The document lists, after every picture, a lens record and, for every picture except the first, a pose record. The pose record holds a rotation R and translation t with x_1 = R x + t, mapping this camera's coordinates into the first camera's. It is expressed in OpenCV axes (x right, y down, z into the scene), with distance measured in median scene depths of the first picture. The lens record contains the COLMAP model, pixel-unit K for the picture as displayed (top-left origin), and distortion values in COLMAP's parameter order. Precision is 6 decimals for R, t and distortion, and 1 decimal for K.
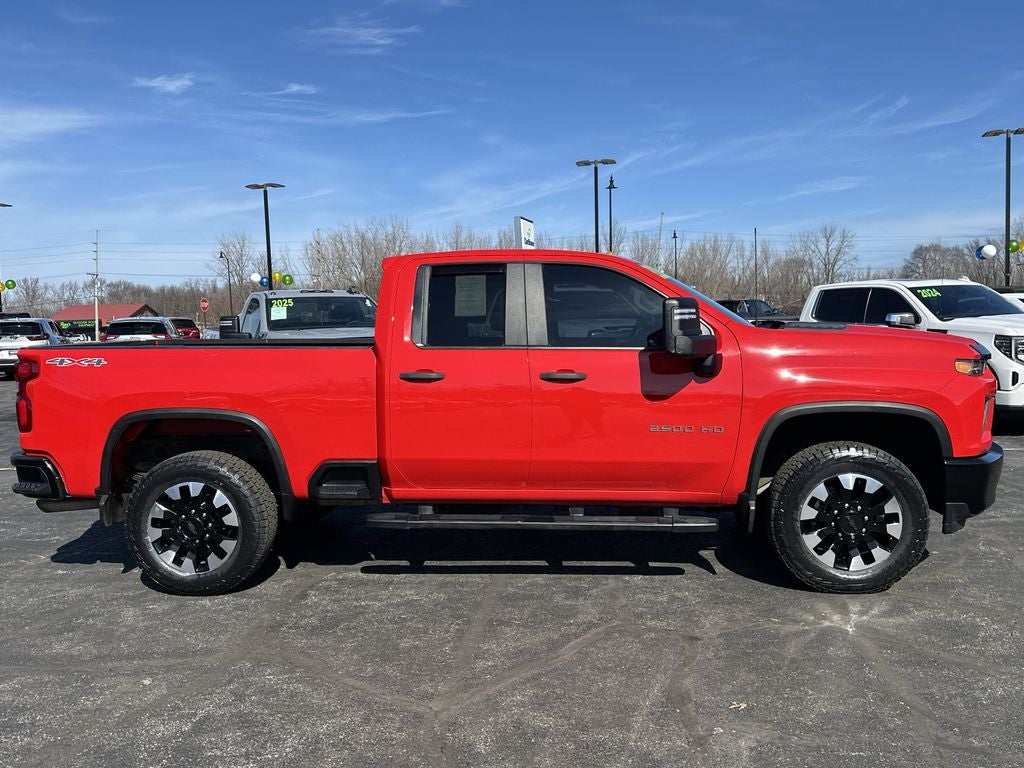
lens RADIAL K [[950.5, 0, 514.9], [0, 950.5, 381.2], [0, 0, 1]] dist [0.024705, 0.000000]
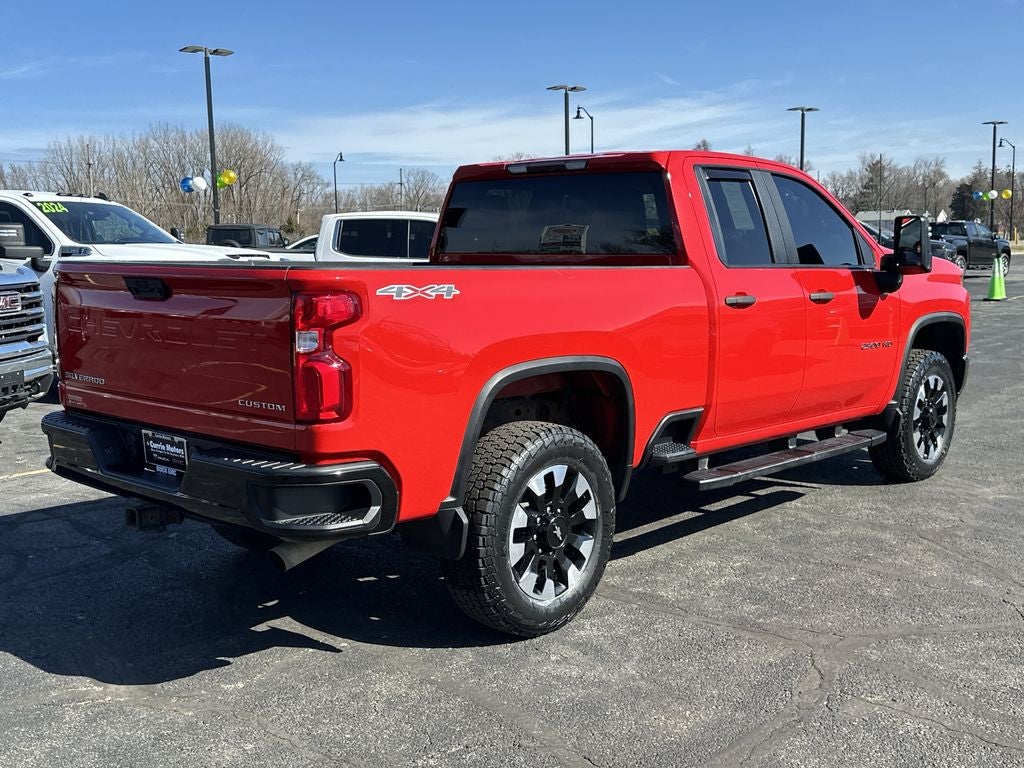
lens RADIAL K [[1113.1, 0, 515.9], [0, 1113.1, 380.4], [0, 0, 1]] dist [0.057970, 0.000000]
pose [[0.625520, -0.078857, 0.776212, -0.966042], [0.049387, 0.996886, 0.061477, -0.005102], [-0.778643, -0.000121, 0.627467, 0.521174]]
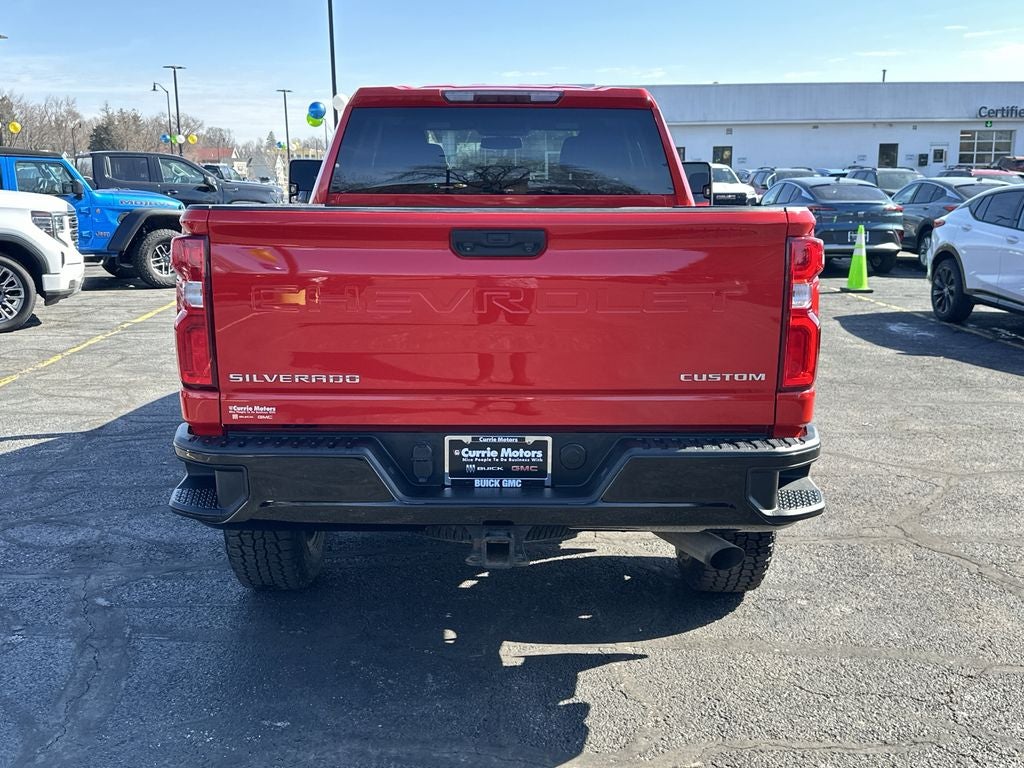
lens RADIAL K [[1113.1, 0, 519.1], [0, 1113.1, 381.8], [0, 0, 1]] dist [0.057970, 0.000000]
pose [[-0.061125, -0.155770, 0.985900, -1.089317], [0.076552, 0.984106, 0.160233, -0.052645], [-0.995190, 0.085267, -0.048229, 1.213148]]
